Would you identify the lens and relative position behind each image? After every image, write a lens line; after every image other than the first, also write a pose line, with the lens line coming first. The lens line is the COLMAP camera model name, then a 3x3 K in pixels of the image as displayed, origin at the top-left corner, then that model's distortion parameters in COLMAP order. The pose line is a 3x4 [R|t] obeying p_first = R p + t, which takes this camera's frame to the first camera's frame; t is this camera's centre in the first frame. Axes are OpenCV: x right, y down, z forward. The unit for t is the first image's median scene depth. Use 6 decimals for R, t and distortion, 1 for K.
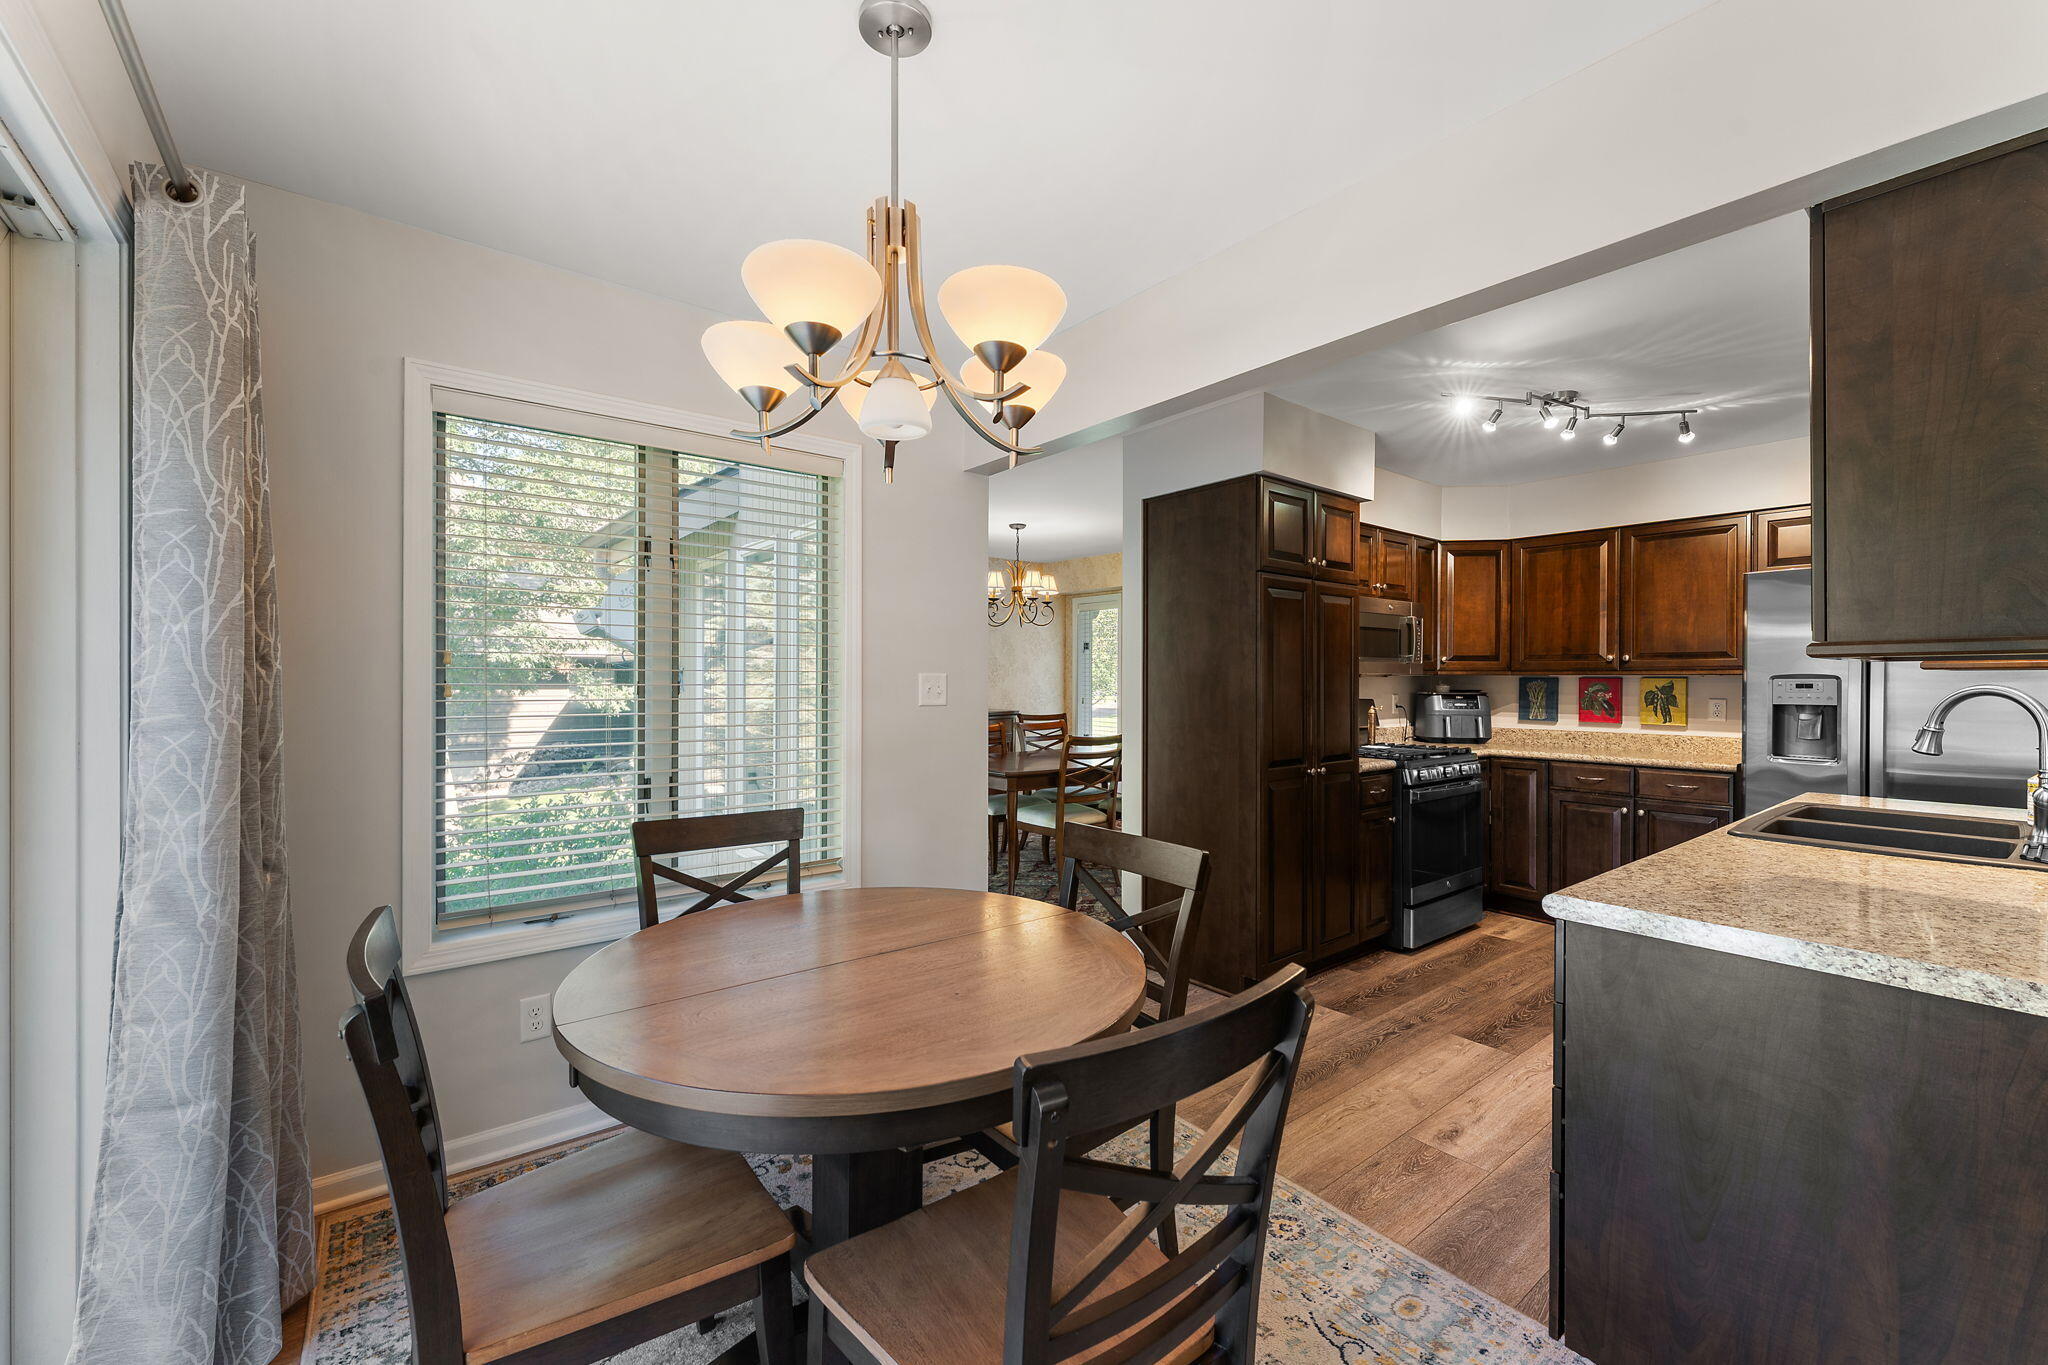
lens RADIAL K [[835.3, 0, 1022.6], [0, 835.3, 679.3], [0, 0, 1]] dist [0.001434, 0.000480]
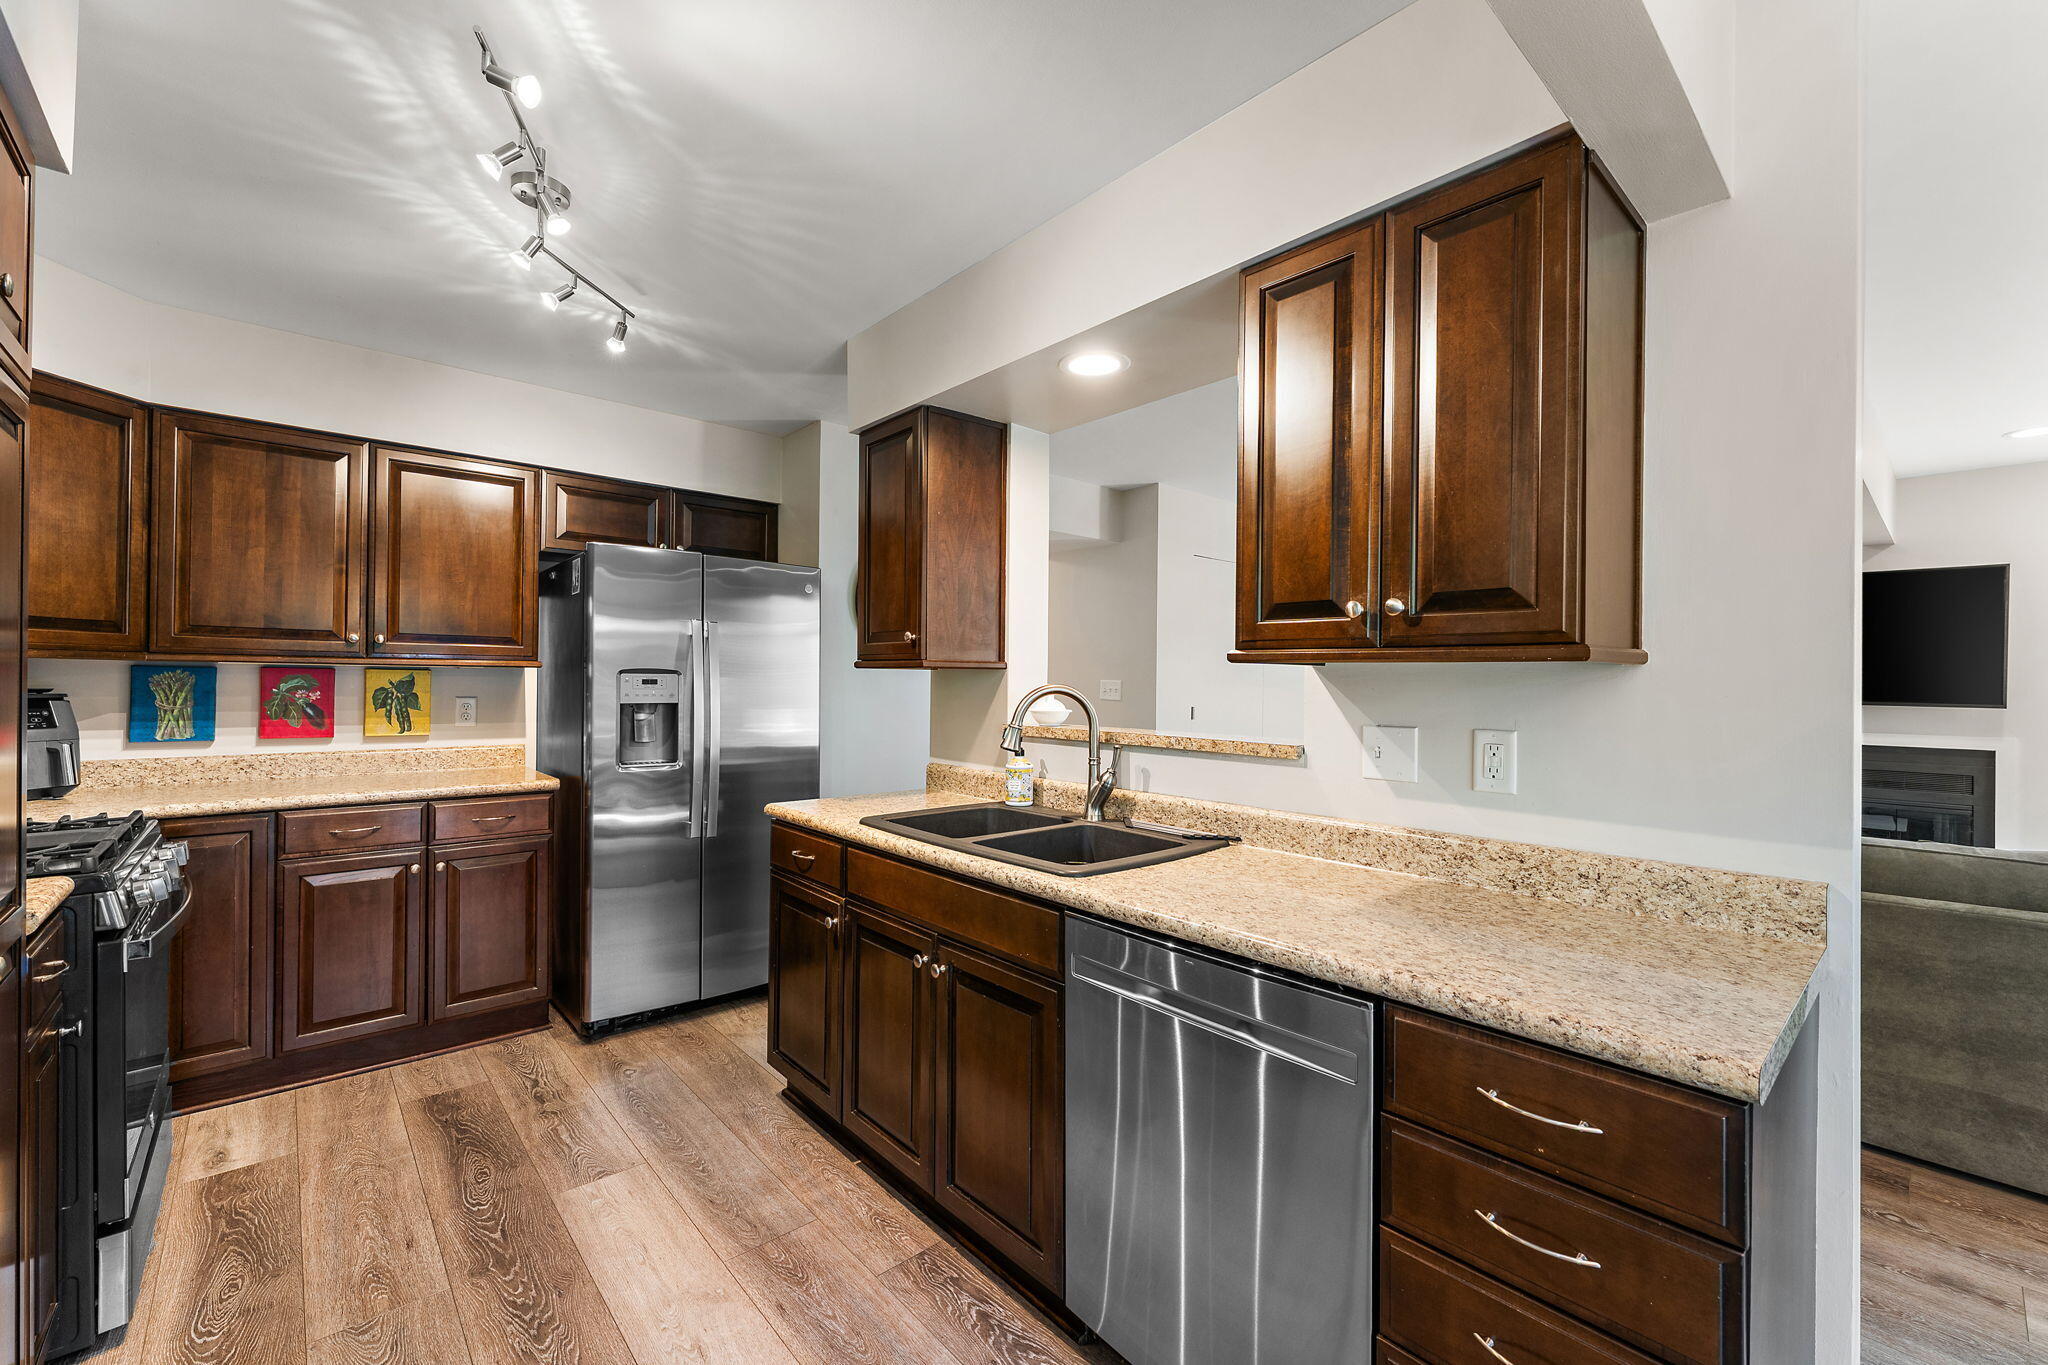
lens RADIAL K [[835.3, 0, 1021.7], [0, 835.3, 677.6], [0, 0, 1]] dist [0.001434, 0.000480]
pose [[-0.044489, 0.002686, 0.999006, 0.029960], [-0.010917, 0.999935, -0.003175, 0.001671], [-0.998950, -0.011048, -0.044457, 0.497338]]
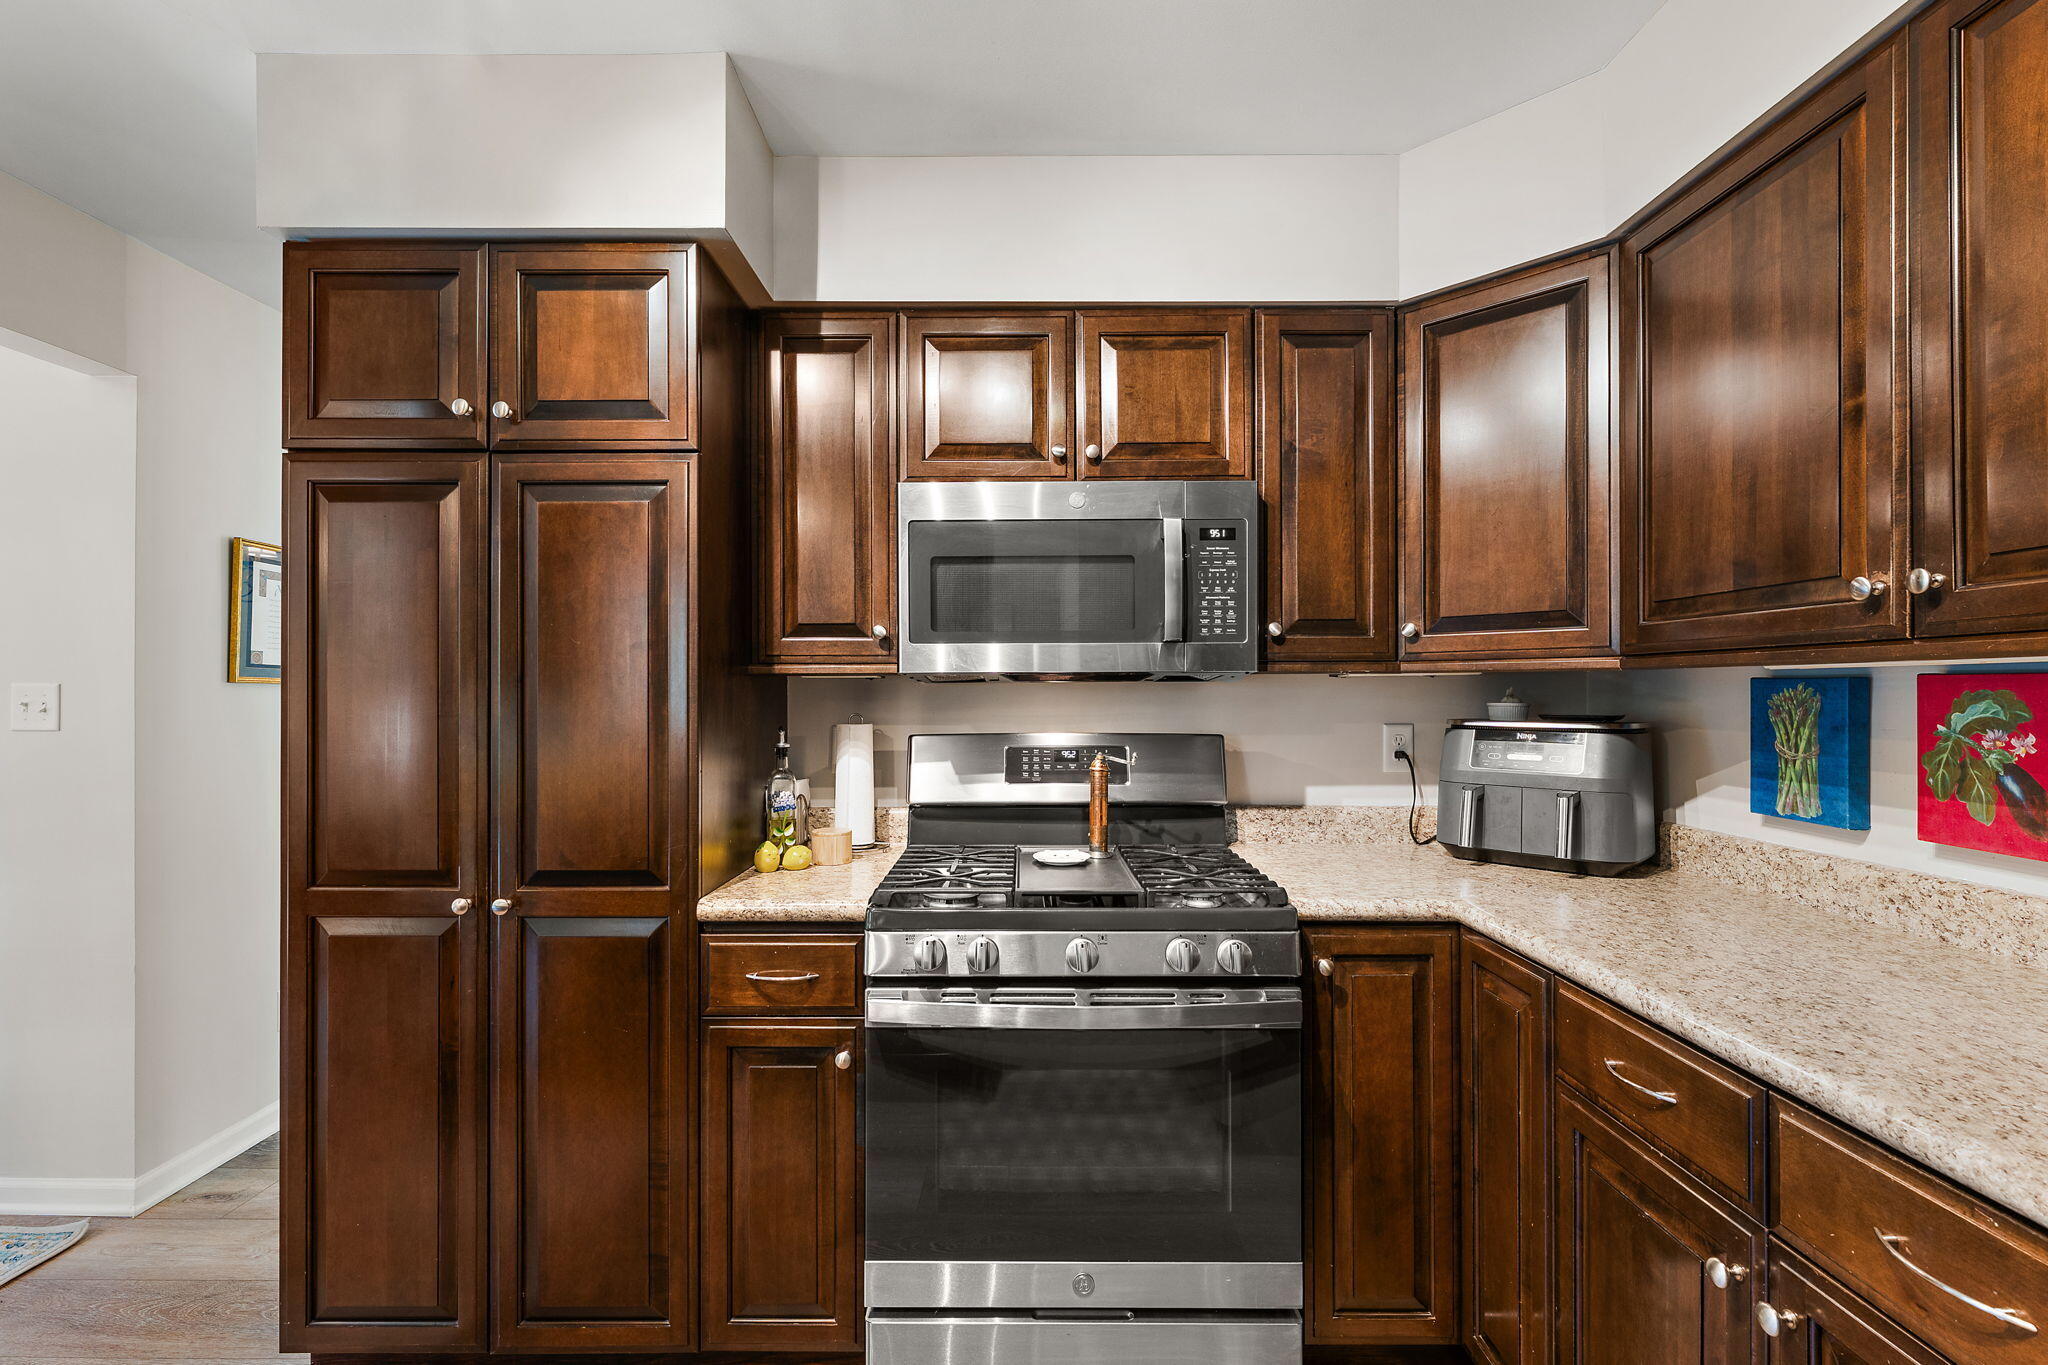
lens RADIAL K [[868.5, 0, 1019.5], [0, 868.5, 698.4], [0, 0, 1]] dist [0.001768, 0.000210]
pose [[0.777859, -0.000486, -0.628438, 0.650661], [0.003237, 0.999990, 0.003234, 0.004225], [0.628430, -0.004550, 0.777853, 0.641381]]
